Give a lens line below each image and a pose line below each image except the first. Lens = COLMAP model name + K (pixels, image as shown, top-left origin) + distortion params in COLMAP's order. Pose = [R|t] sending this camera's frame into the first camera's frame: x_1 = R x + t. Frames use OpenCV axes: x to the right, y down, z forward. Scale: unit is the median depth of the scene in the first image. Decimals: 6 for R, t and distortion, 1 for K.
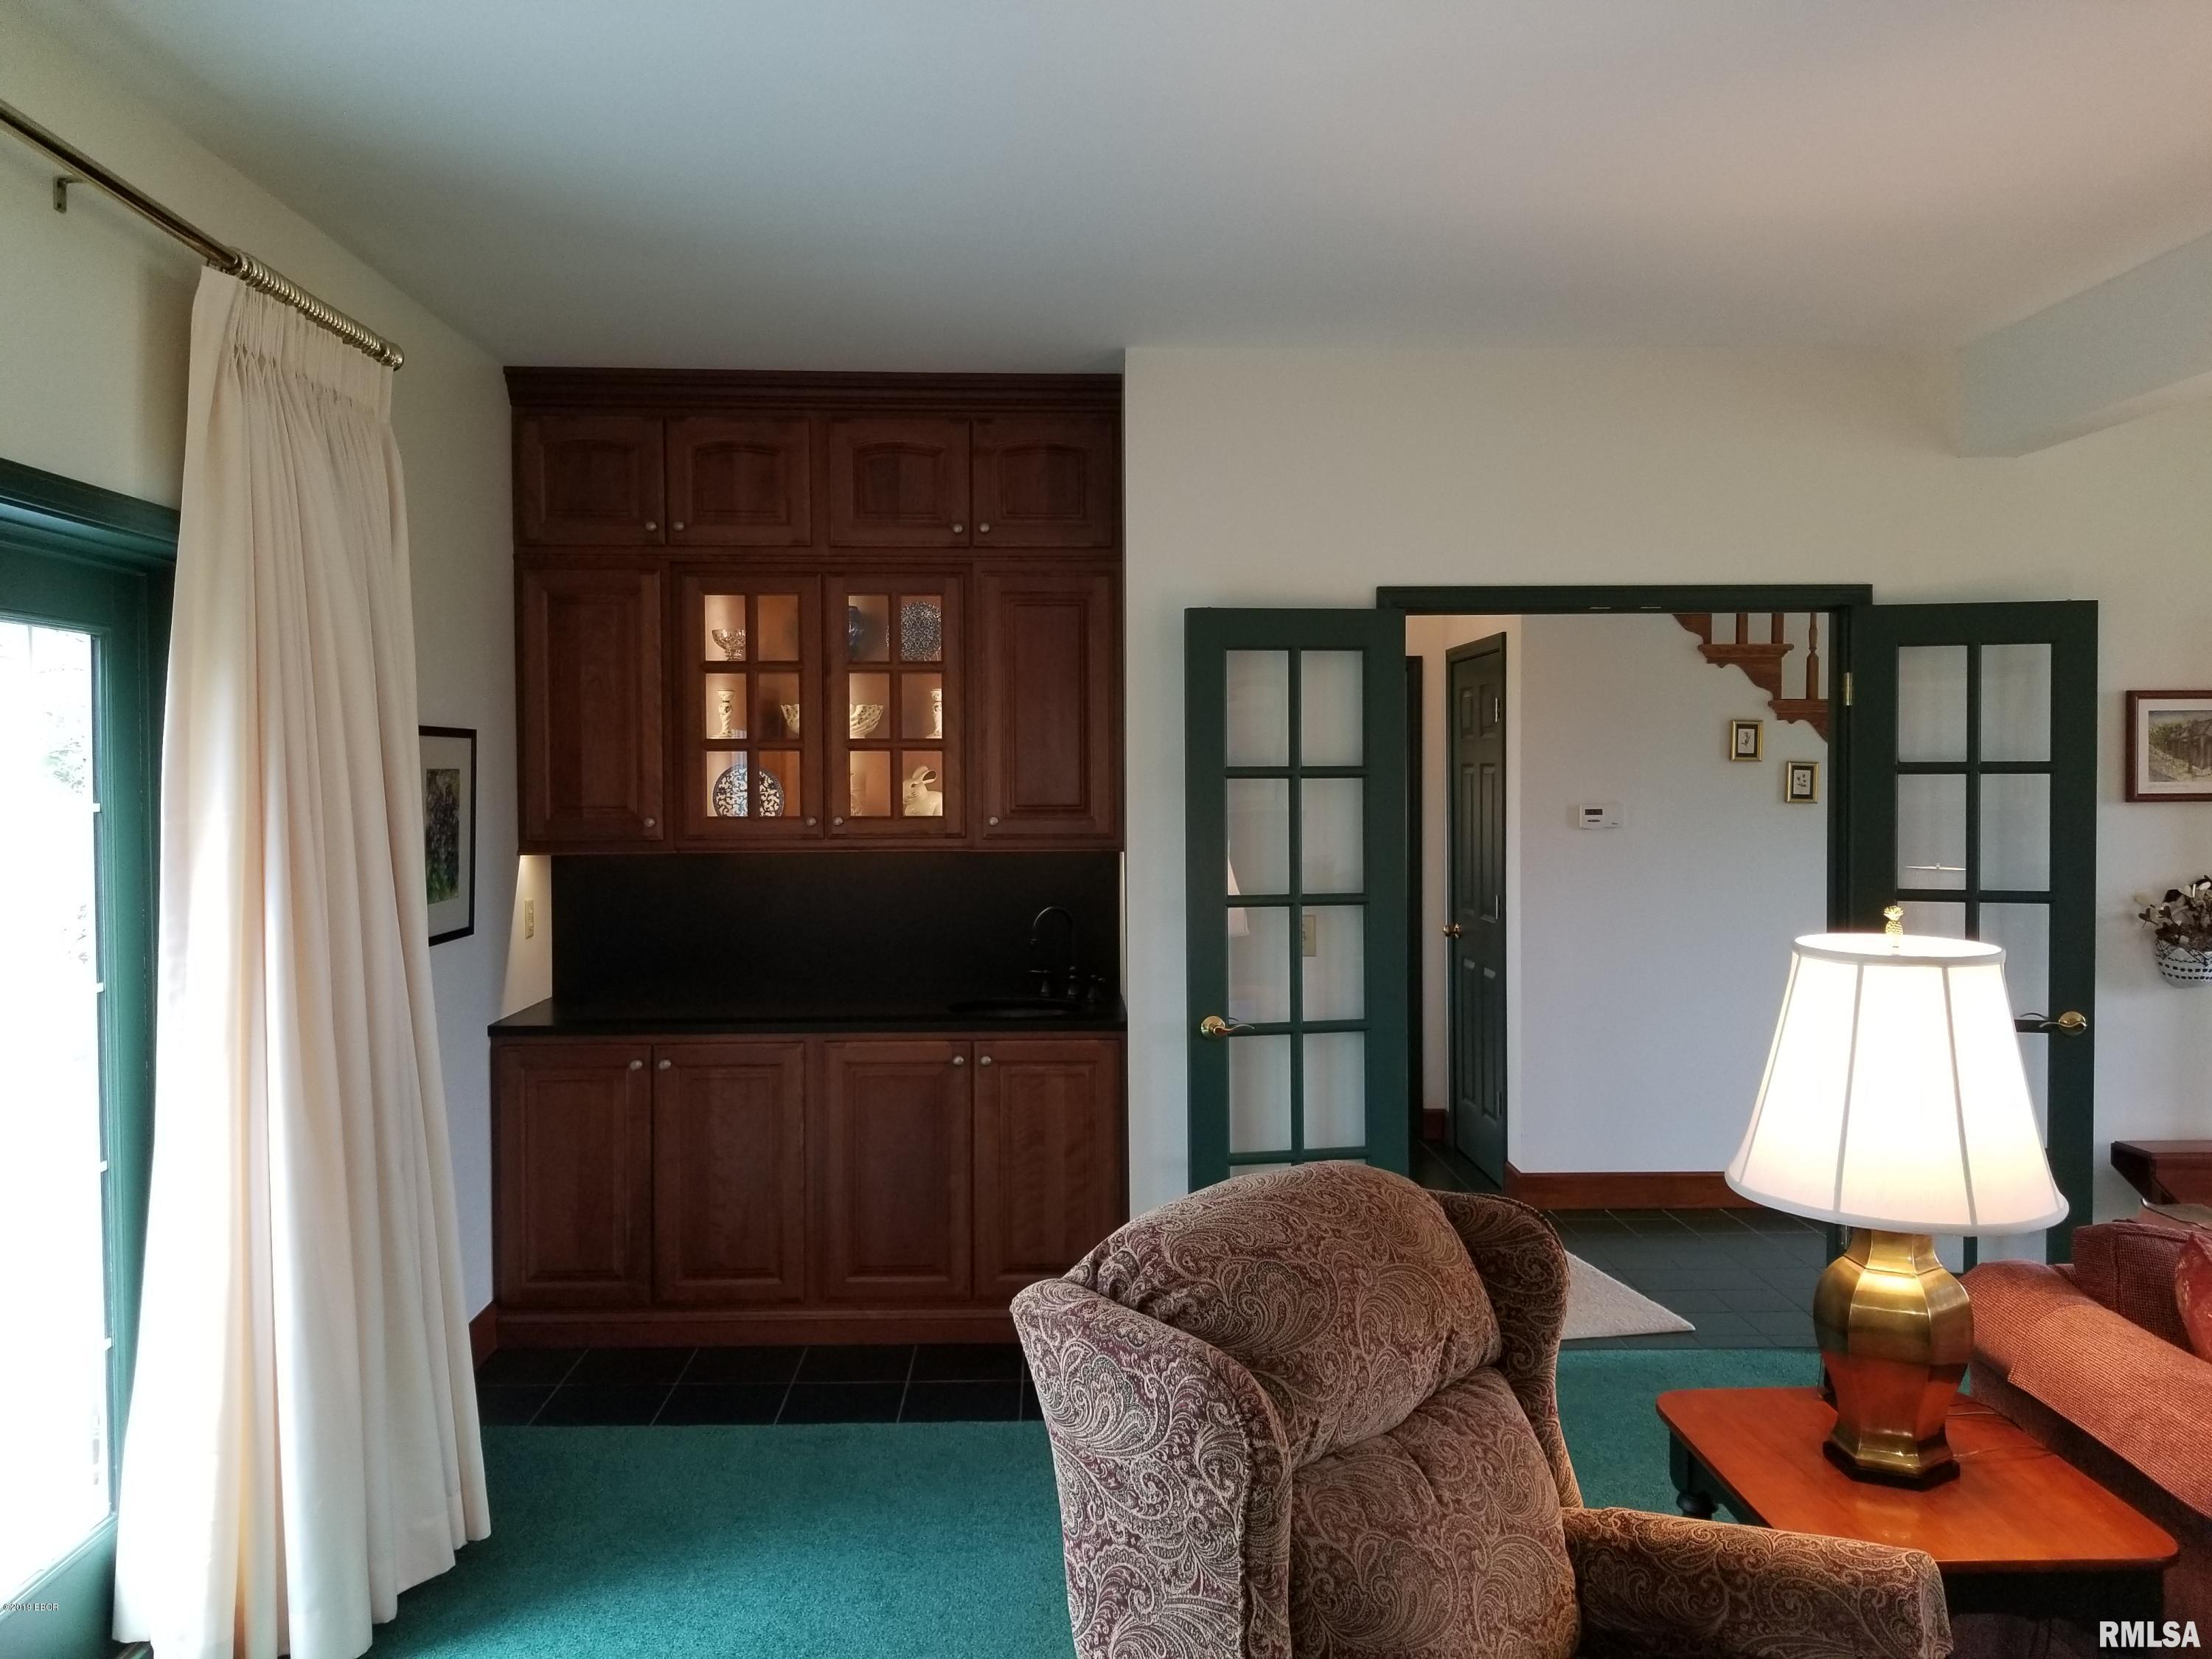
lens RADIAL K [[1719.3, 0, 1109.7], [0, 1719.3, 835.1], [0, 0, 1]] dist [0.085089, -0.139698]
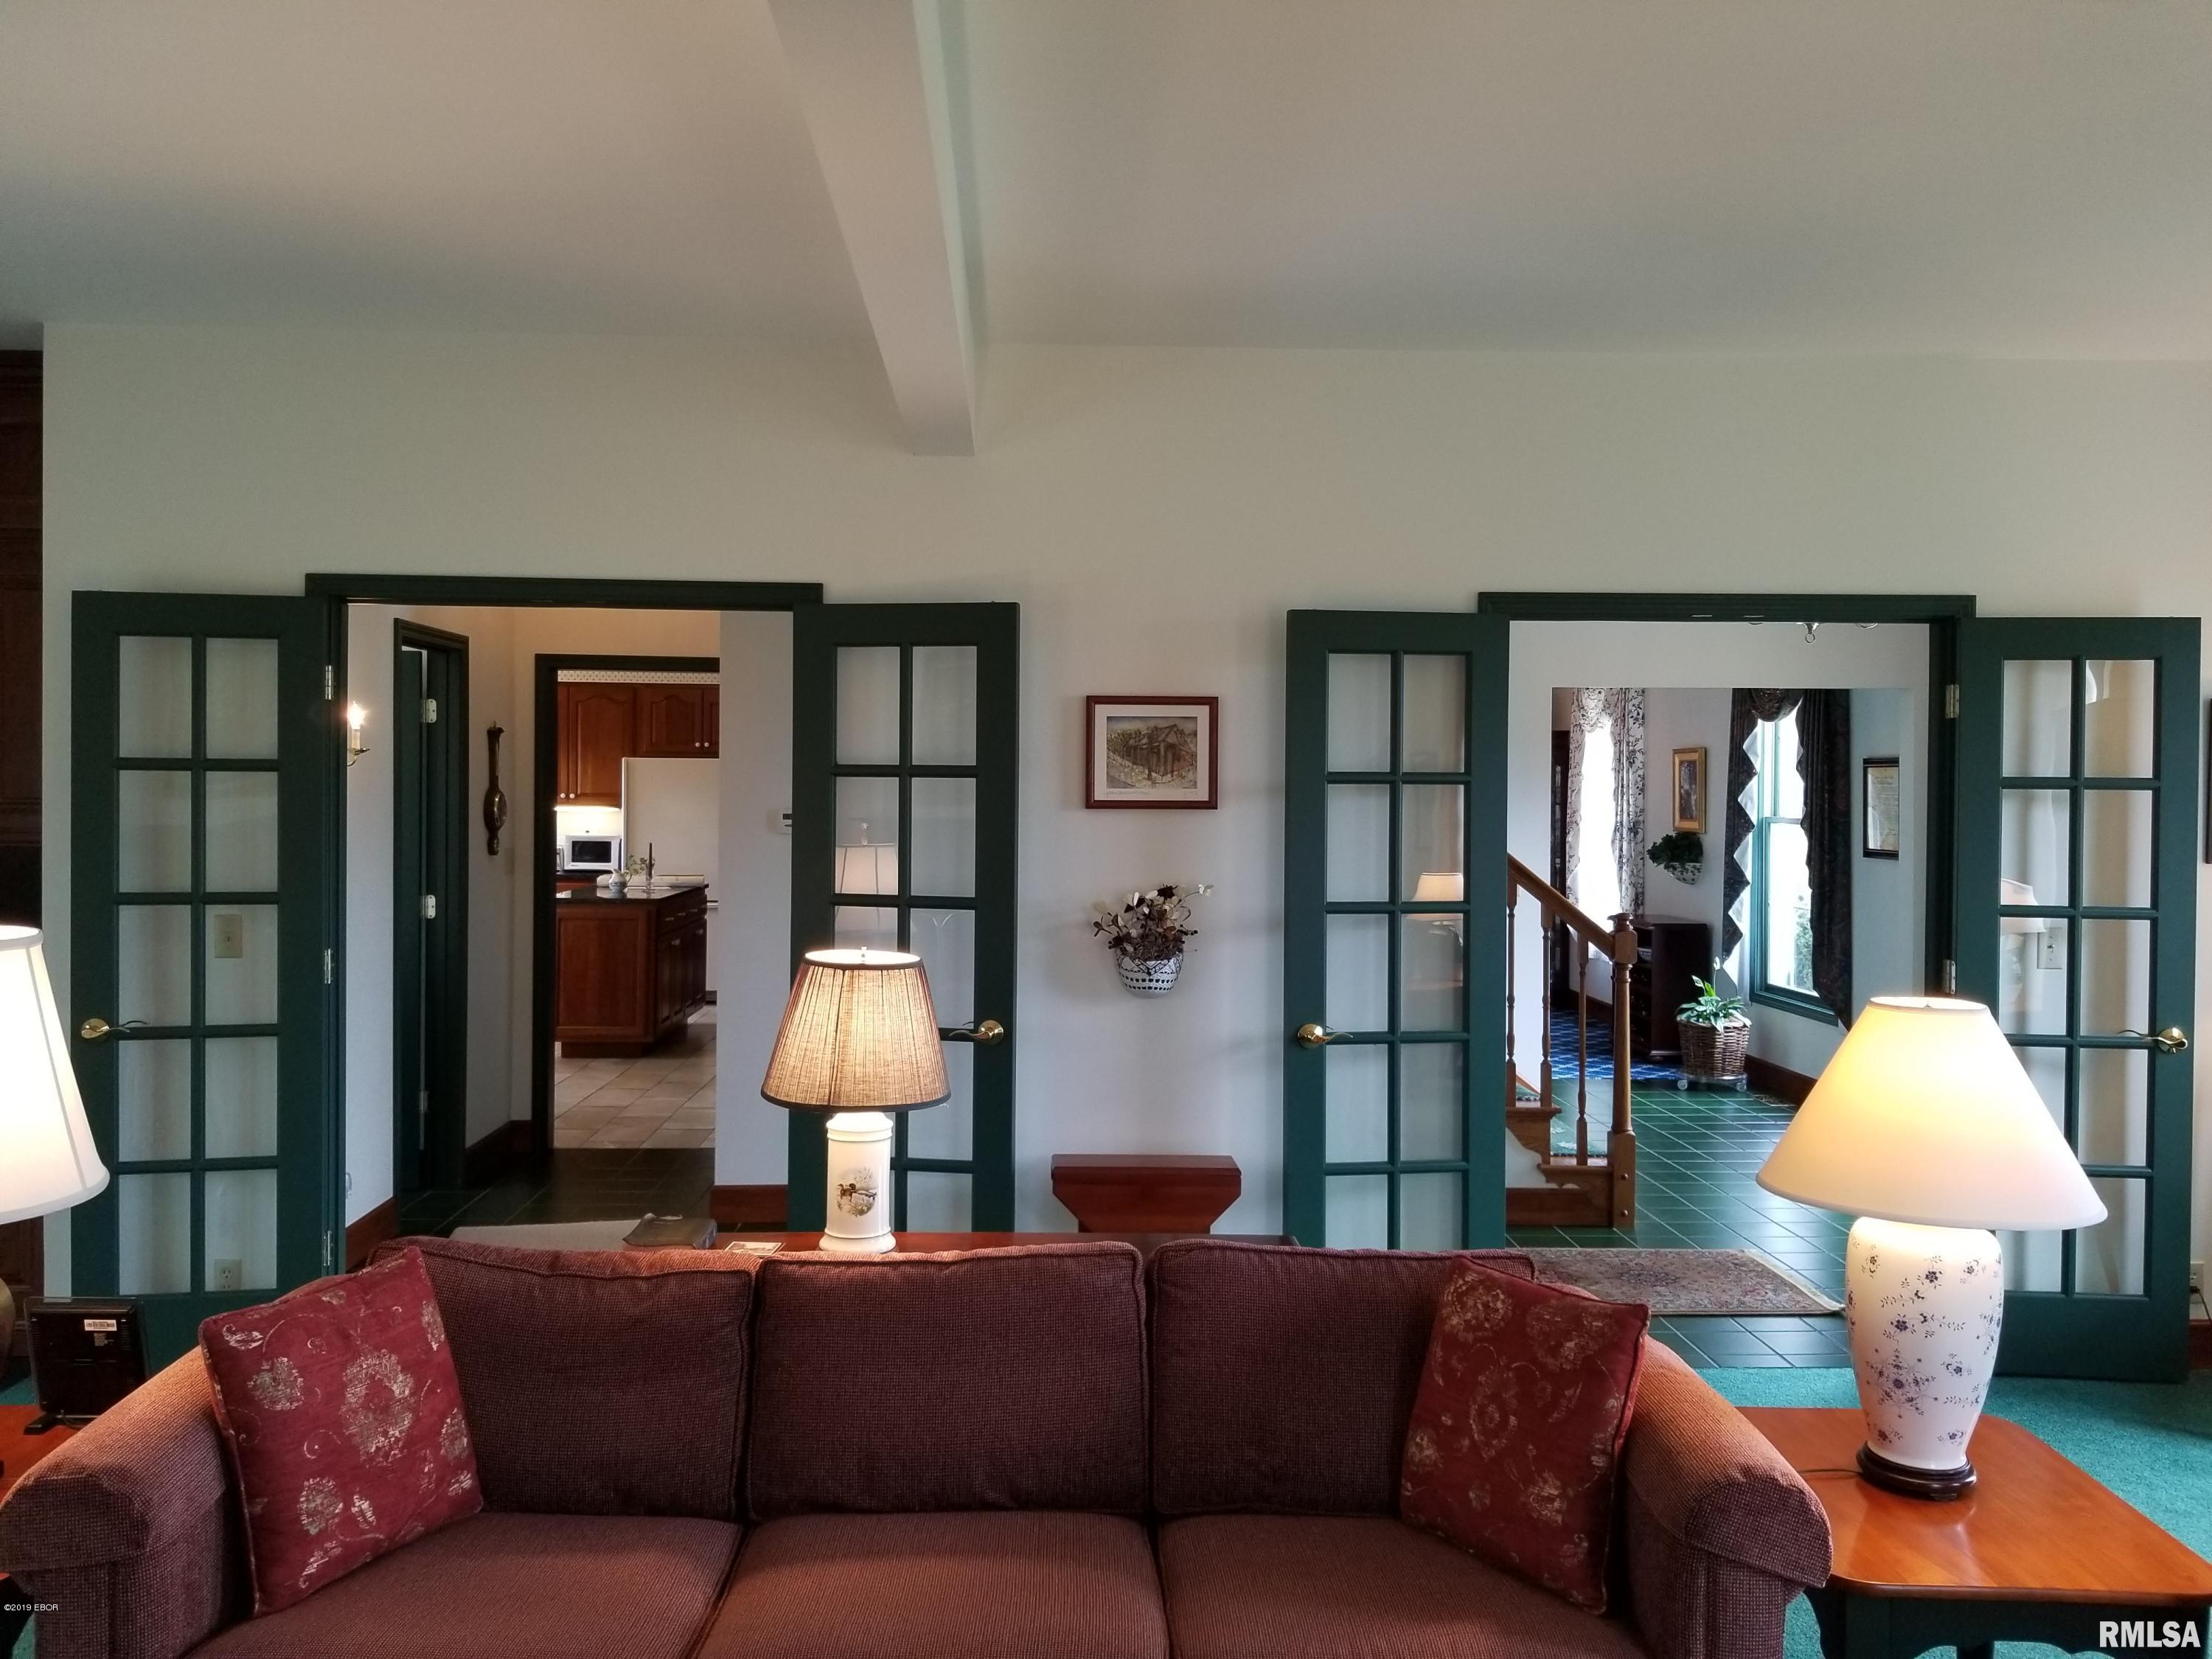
lens RADIAL K [[1719.3, 0, 1104.1], [0, 1719.3, 817.0], [0, 0, 1]] dist [0.085089, -0.139698]
pose [[0.999837, 0.013853, 0.011550, 0.594103], [-0.013729, 0.999848, -0.010735, -0.003886], [-0.011697, 0.010575, 0.999876, 0.026052]]
